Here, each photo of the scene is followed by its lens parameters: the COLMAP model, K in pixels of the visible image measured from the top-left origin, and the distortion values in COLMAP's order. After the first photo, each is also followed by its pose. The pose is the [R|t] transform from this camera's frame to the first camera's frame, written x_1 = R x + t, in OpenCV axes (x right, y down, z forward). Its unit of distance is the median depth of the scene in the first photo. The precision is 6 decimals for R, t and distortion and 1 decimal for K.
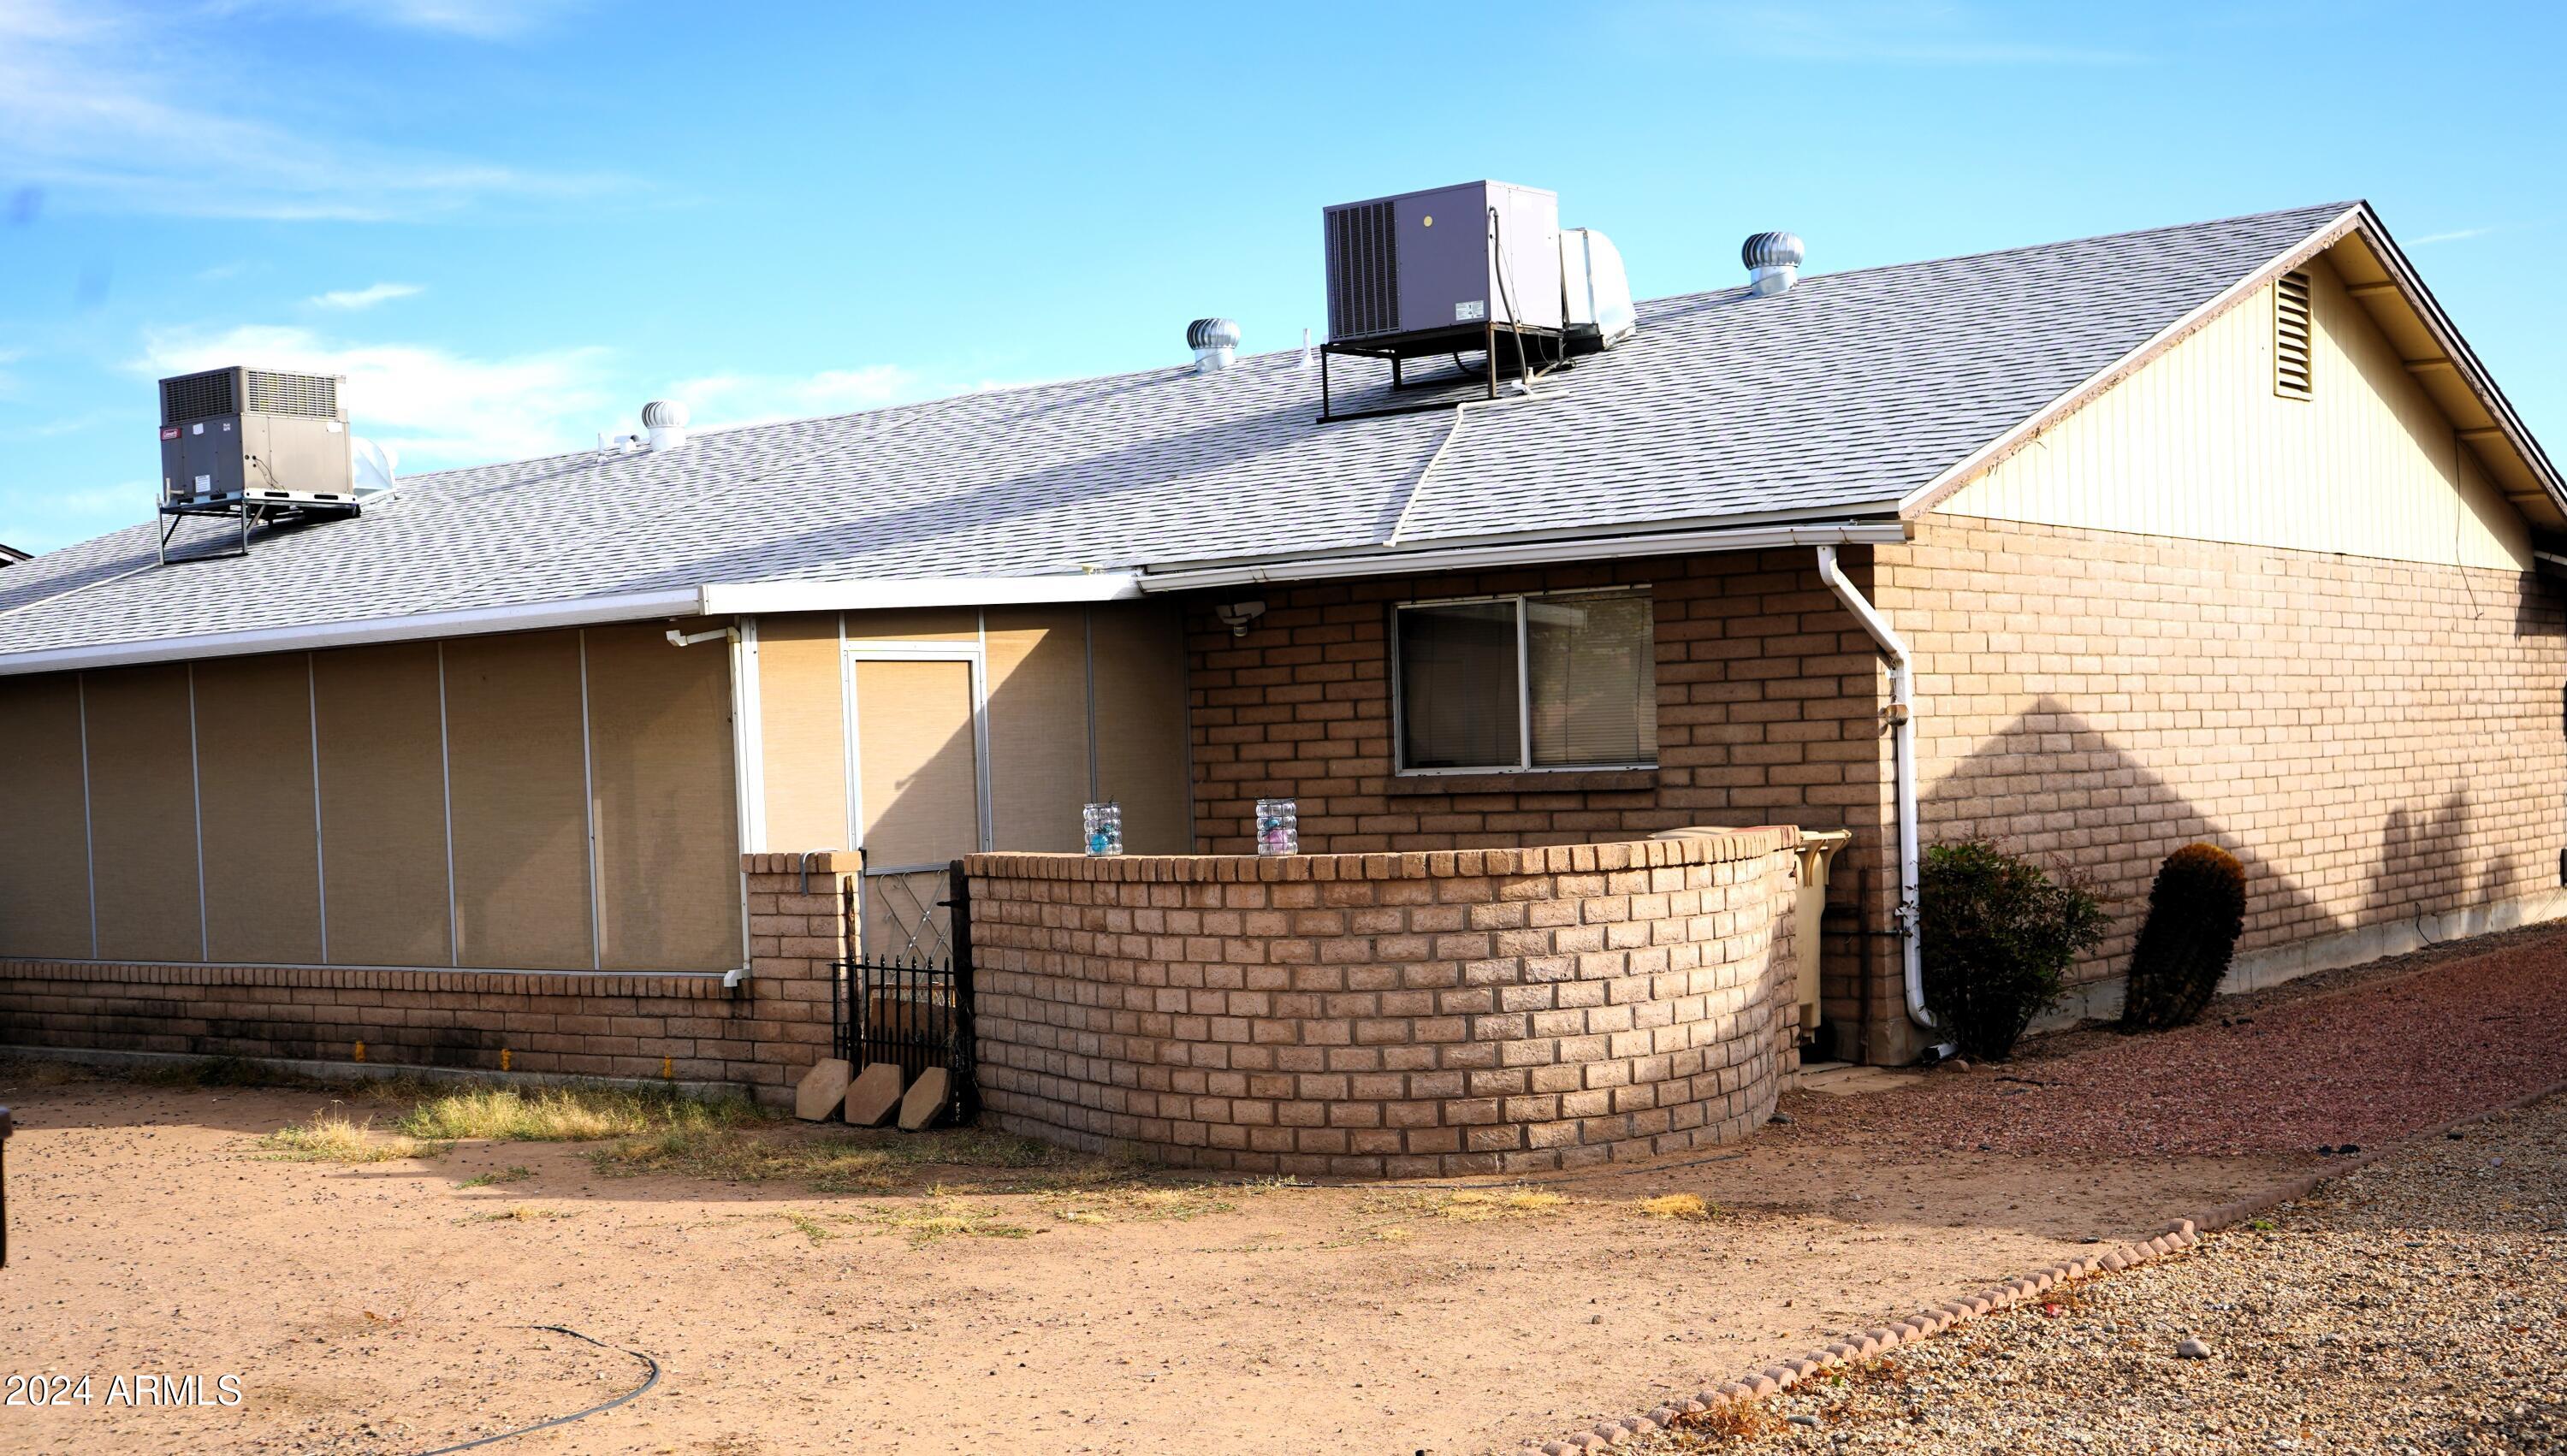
lens RADIAL K [[2765.5, 0, 1284.1], [0, 2765.5, 728.7], [0, 0, 1]] dist [-0.010011, 0.000000]
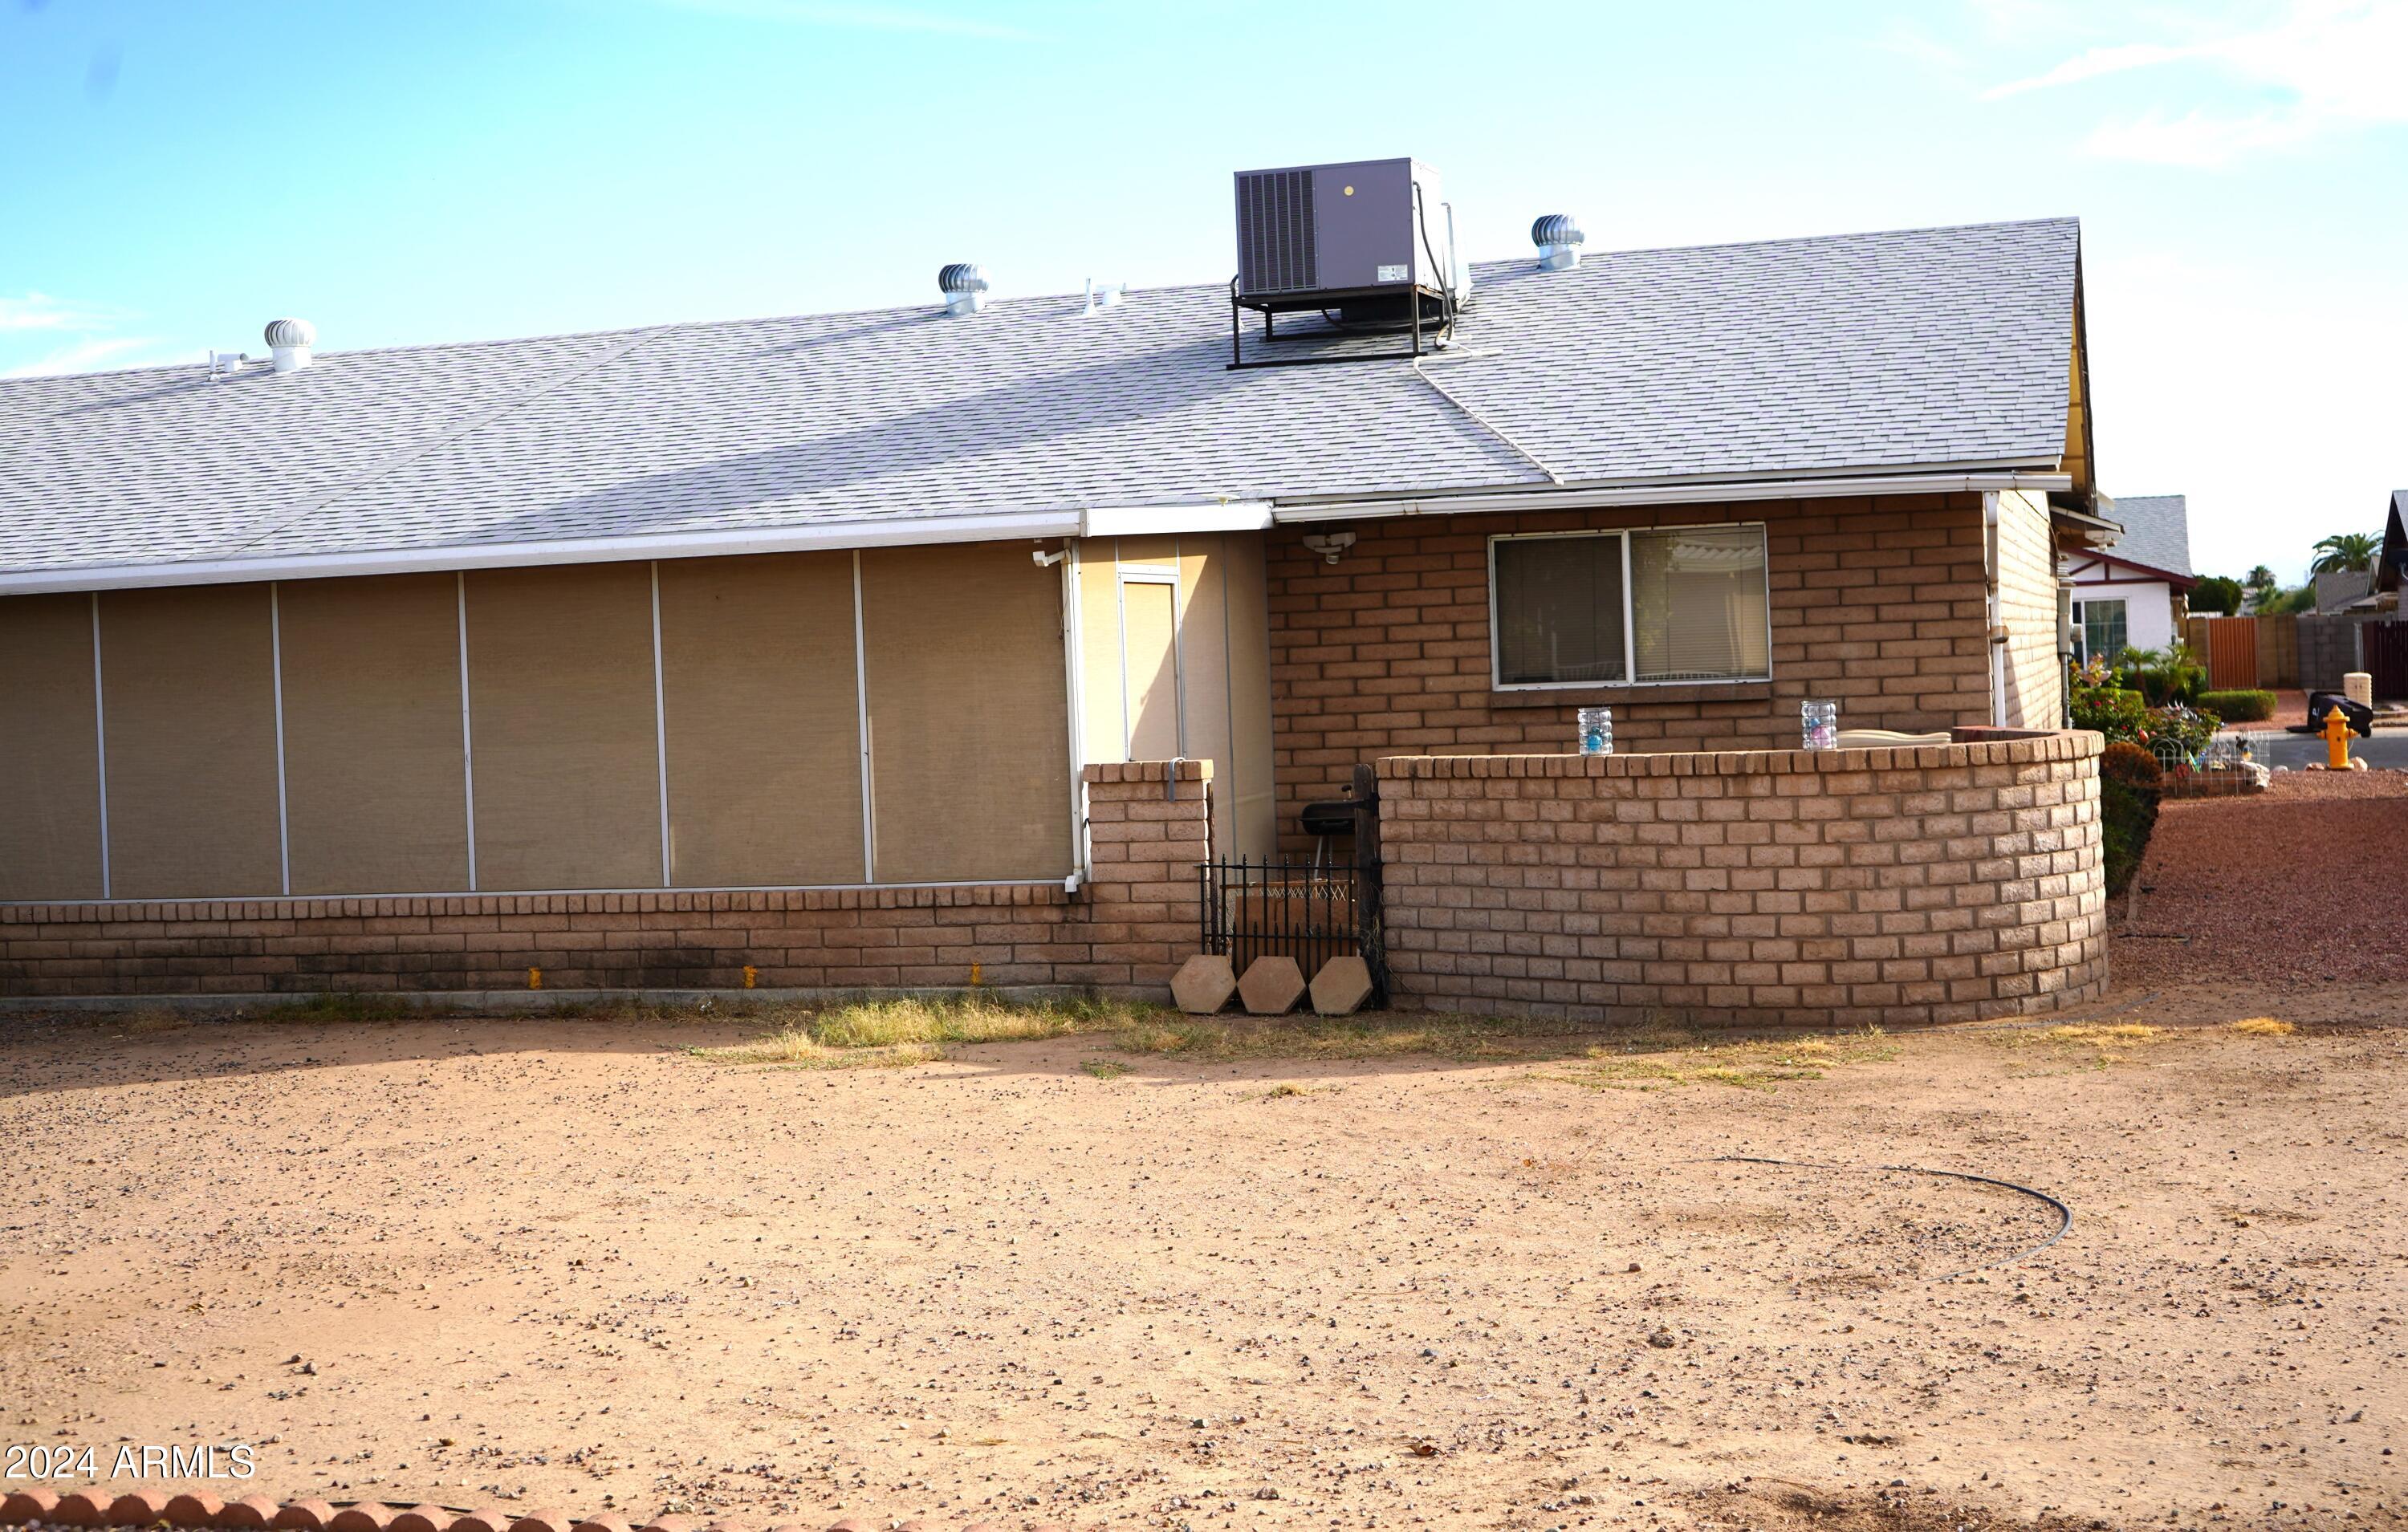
lens RADIAL K [[2721.8, 0, 1196.3], [0, 2721.8, 528.0], [0, 0, 1]] dist [0.006261, 0.000000]
pose [[0.944103, 0.014187, 0.329346, -0.476224], [0.002945, 0.998671, -0.051460, 0.008432], [-0.329639, 0.049553, 0.942806, 0.004243]]
